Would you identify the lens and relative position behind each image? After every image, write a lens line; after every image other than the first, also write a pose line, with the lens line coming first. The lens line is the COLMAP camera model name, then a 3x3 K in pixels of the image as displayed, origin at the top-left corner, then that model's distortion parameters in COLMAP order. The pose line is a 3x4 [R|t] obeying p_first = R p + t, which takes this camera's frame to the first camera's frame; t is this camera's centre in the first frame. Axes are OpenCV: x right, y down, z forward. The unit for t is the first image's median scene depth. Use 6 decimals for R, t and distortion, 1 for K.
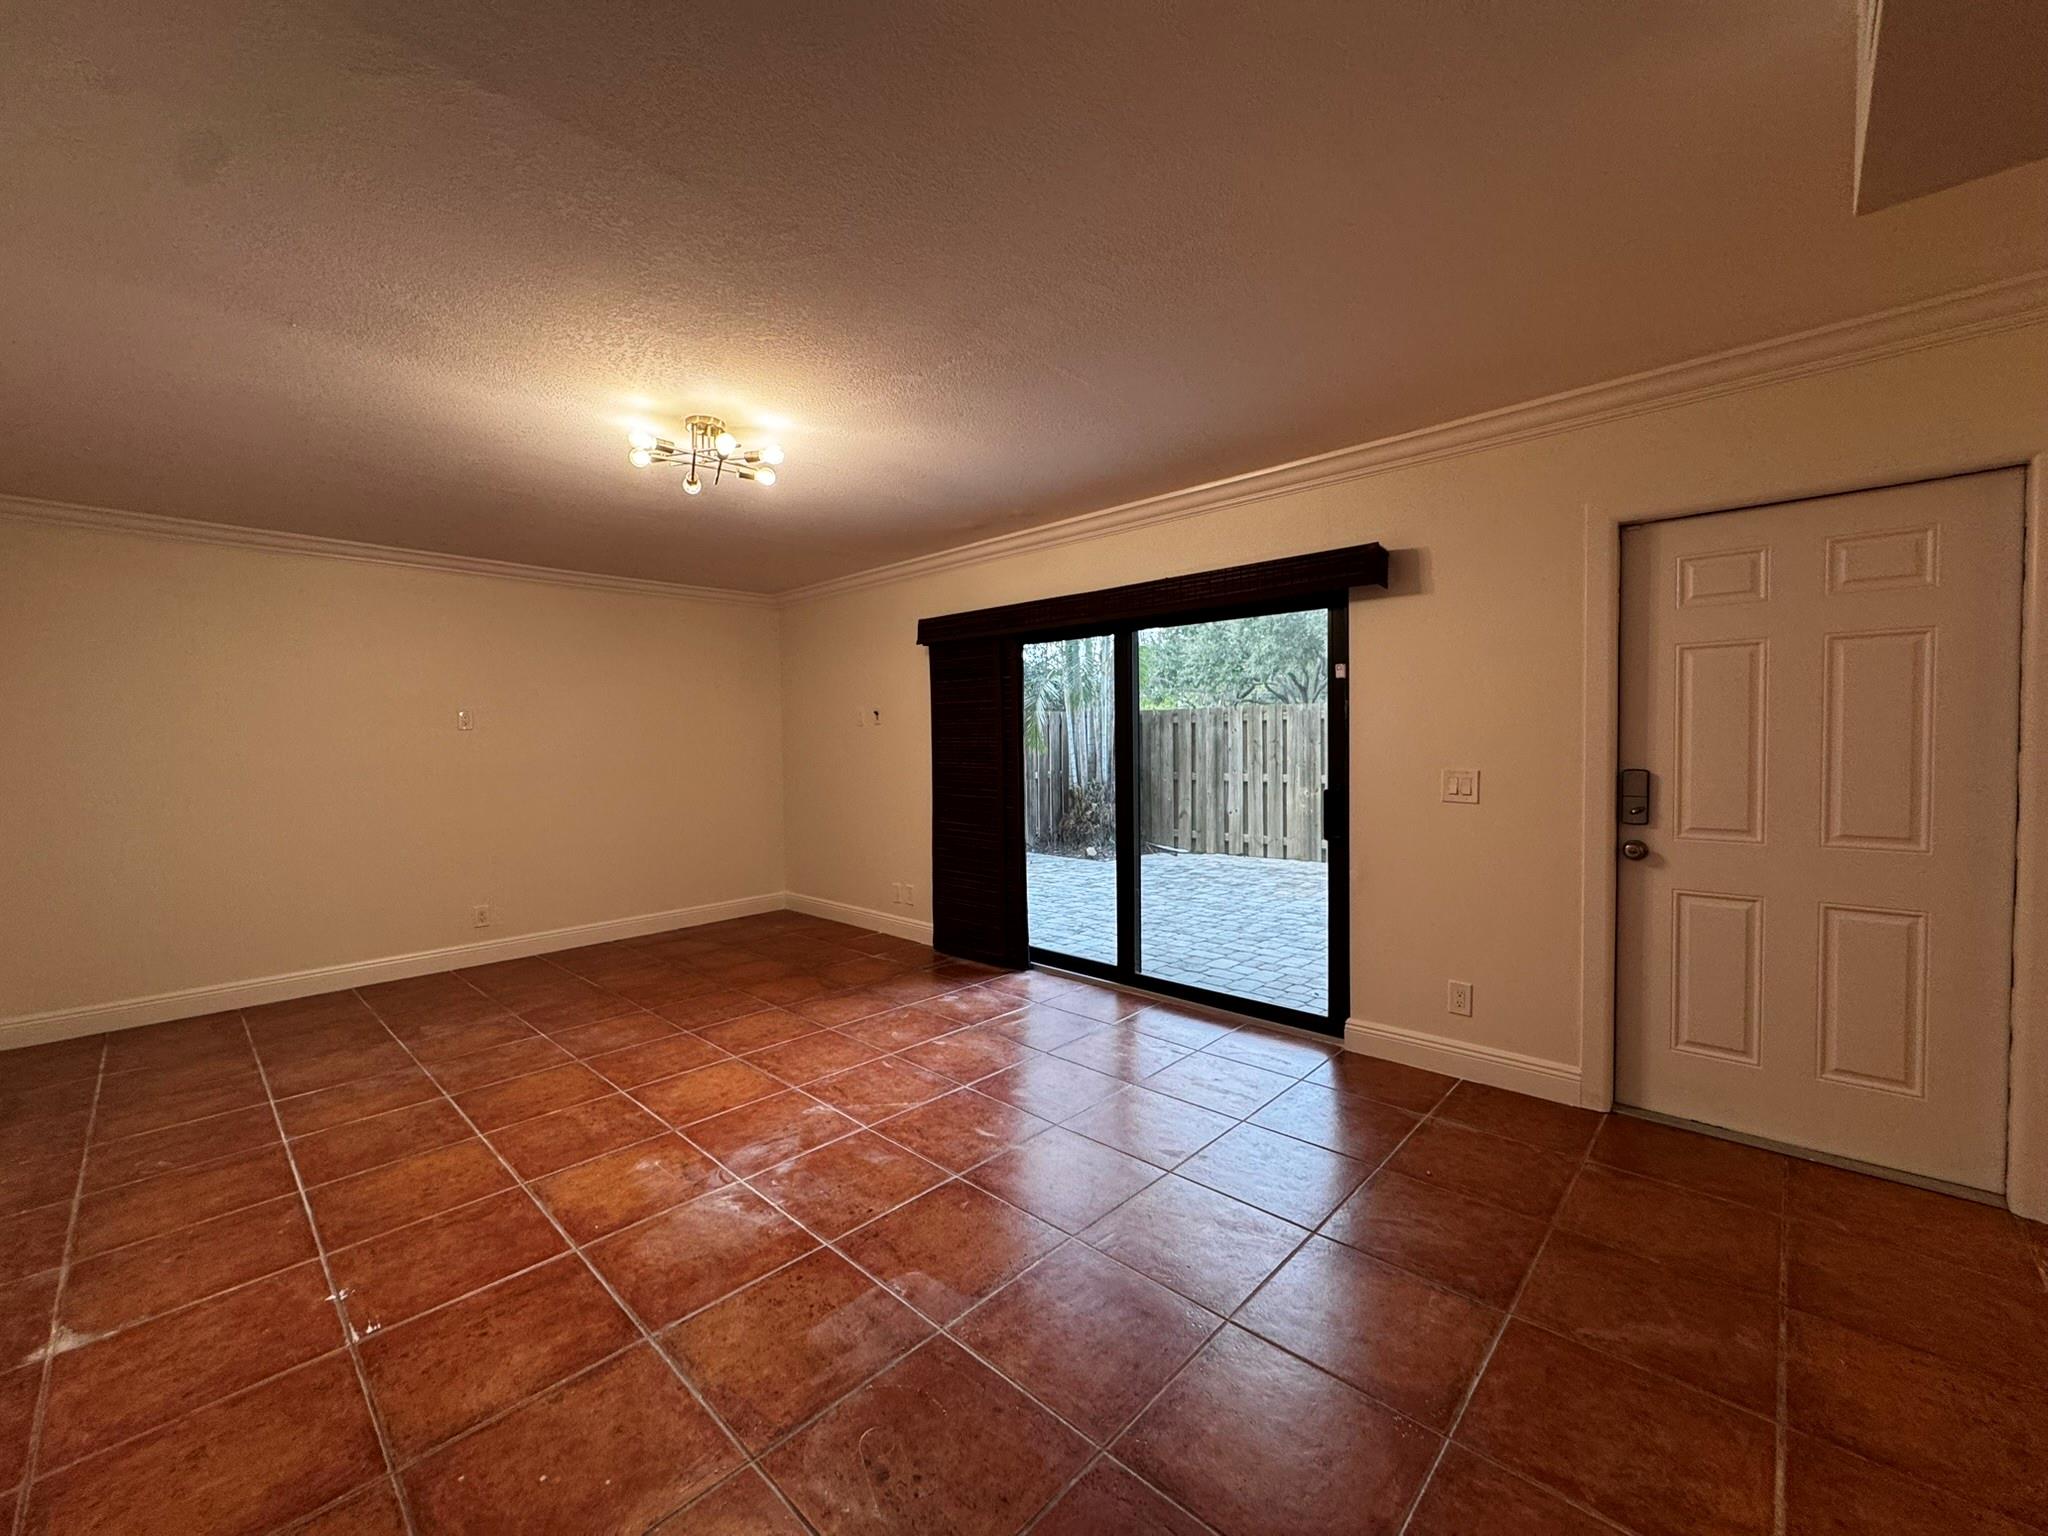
lens RADIAL K [[821.2, 0, 1019.8], [0, 821.2, 766.0], [0, 0, 1]] dist [-0.008112, 0.001615]
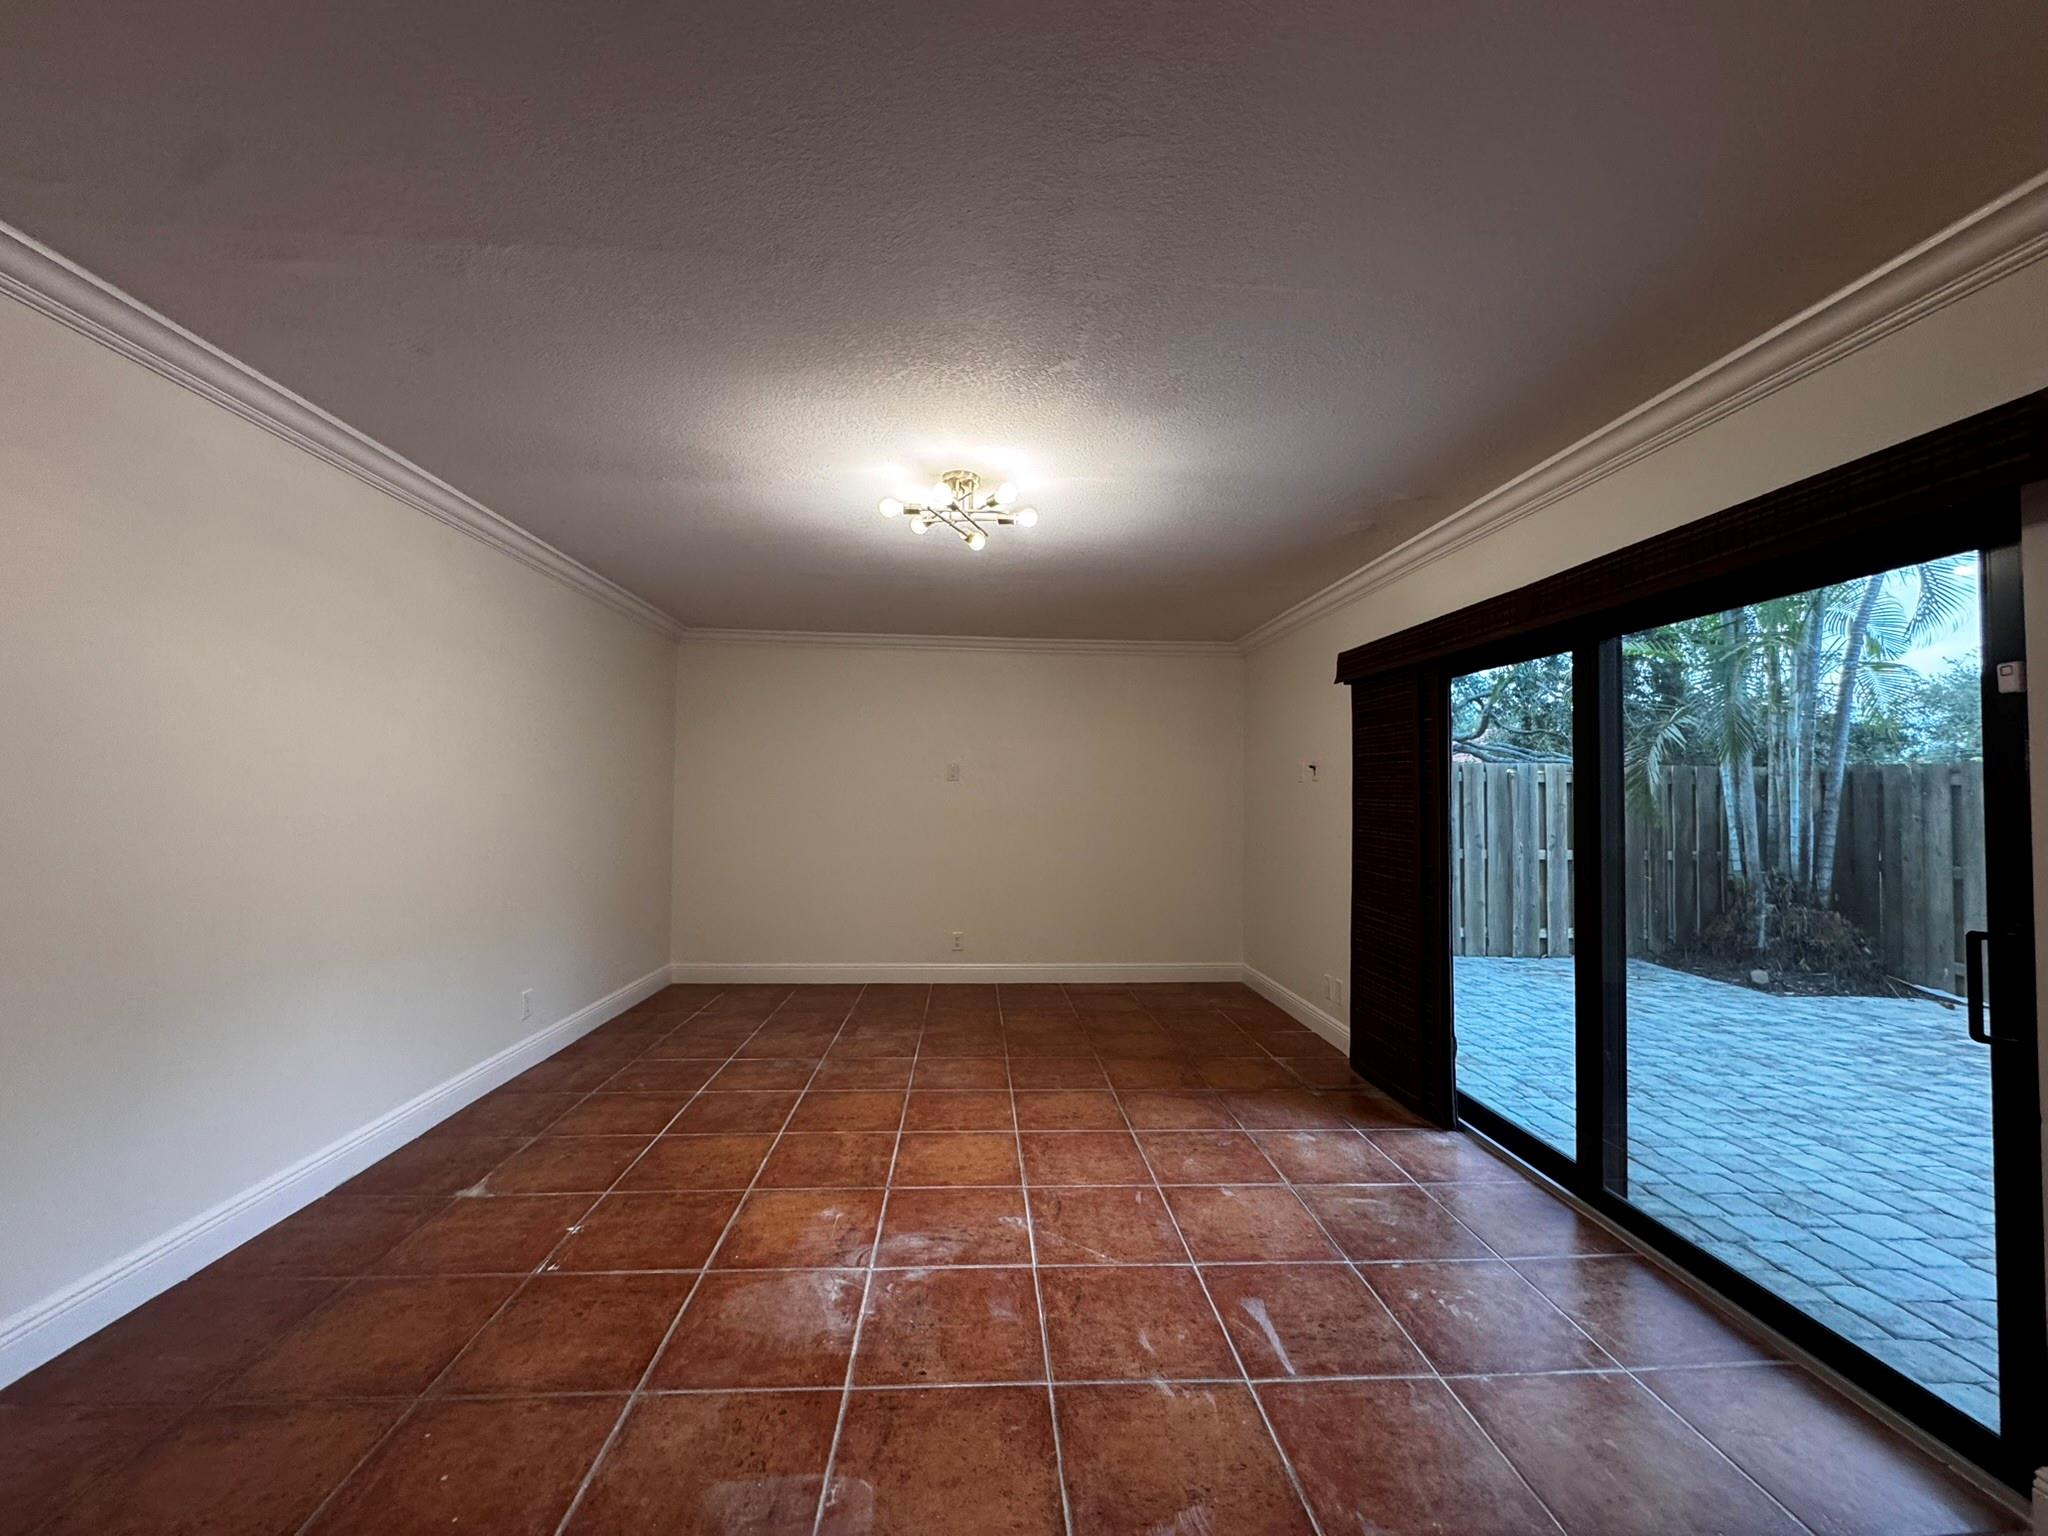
lens RADIAL K [[821.2, 0, 1020.9], [0, 821.2, 764.5], [0, 0, 1]] dist [-0.008112, 0.001615]
pose [[0.729946, -0.000698, -0.683504, 0.343002], [-0.046332, 0.997649, -0.050499, -0.020257], [0.681933, 0.068529, 0.728198, 0.330579]]
